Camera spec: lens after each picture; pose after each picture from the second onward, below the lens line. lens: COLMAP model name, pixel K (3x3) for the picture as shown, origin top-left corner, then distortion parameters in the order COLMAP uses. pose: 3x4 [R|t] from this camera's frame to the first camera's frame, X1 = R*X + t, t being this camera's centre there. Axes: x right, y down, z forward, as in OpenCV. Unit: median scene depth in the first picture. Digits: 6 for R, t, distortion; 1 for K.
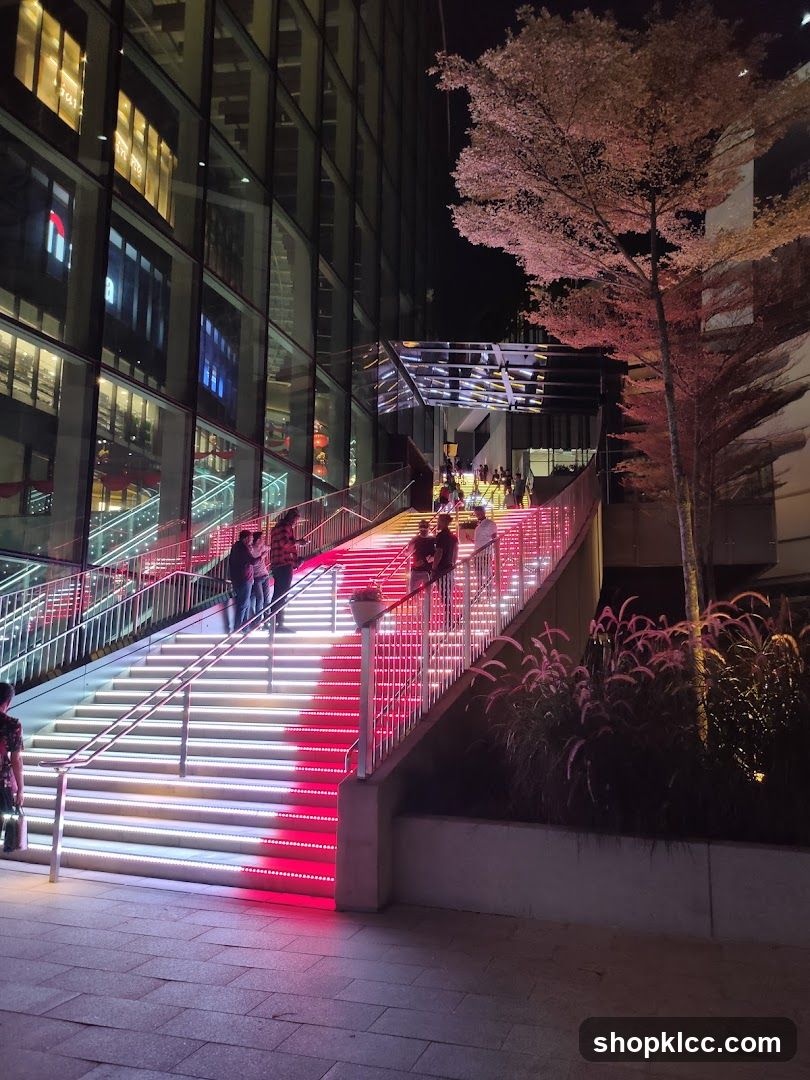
lens RADIAL K [[809.3, 0, 413.6], [0, 809.3, 549.3], [0, 0, 1]] dist [0.014880, -0.021820]
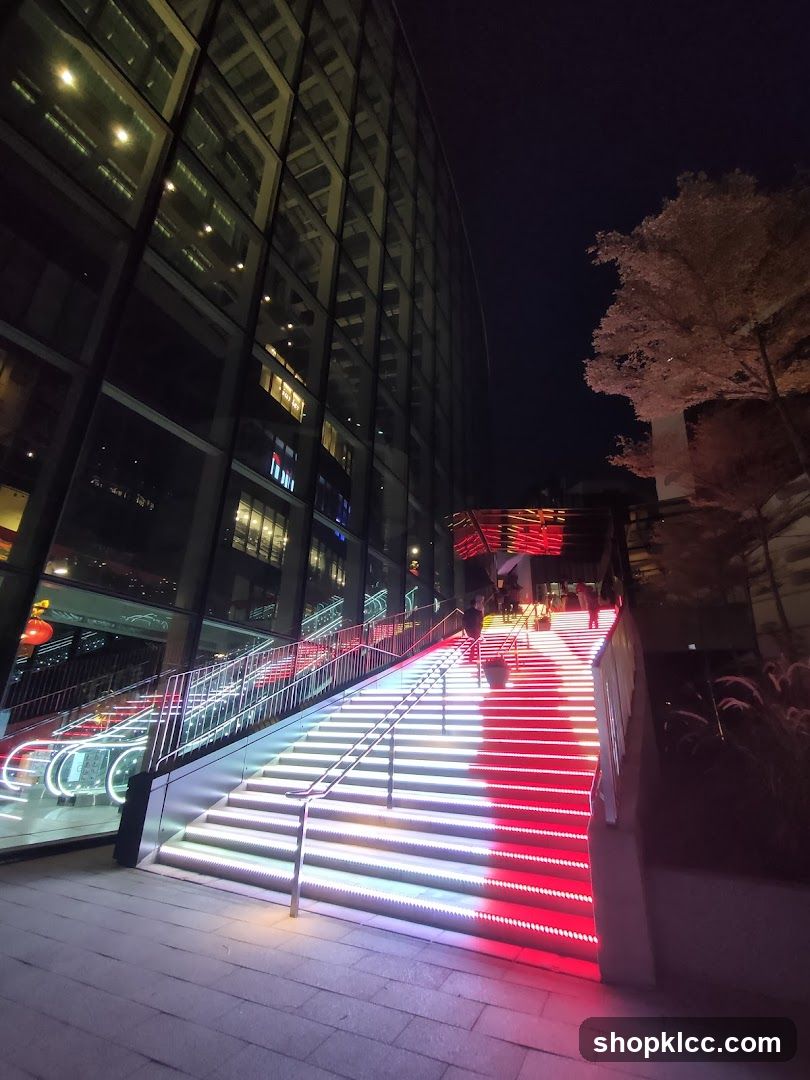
lens RADIAL K [[490.0, 0, 414.9], [0, 490.0, 538.3], [0, 0, 1]] dist [-0.014344, 0.003752]
pose [[0.993315, -0.024030, -0.112903, -0.160151], [-0.001332, 0.975641, -0.219371, 0.054259], [0.115425, 0.218055, 0.969087, 0.233884]]
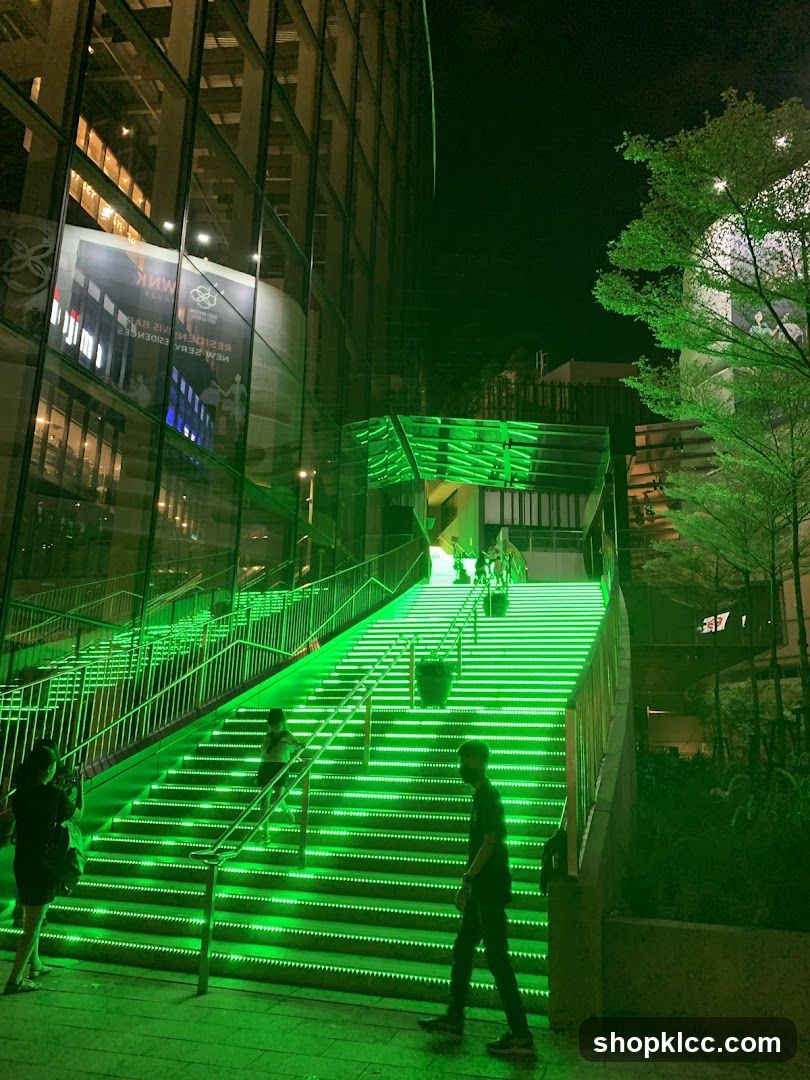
lens RADIAL K [[809.3, 0, 406.0], [0, 809.3, 547.6], [0, 0, 1]] dist [0.014880, -0.021820]
pose [[0.999098, 0.027852, 0.032045, -0.212470], [-0.024839, 0.995554, -0.090854, 0.000423], [-0.034433, 0.089976, 0.995348, 0.055365]]
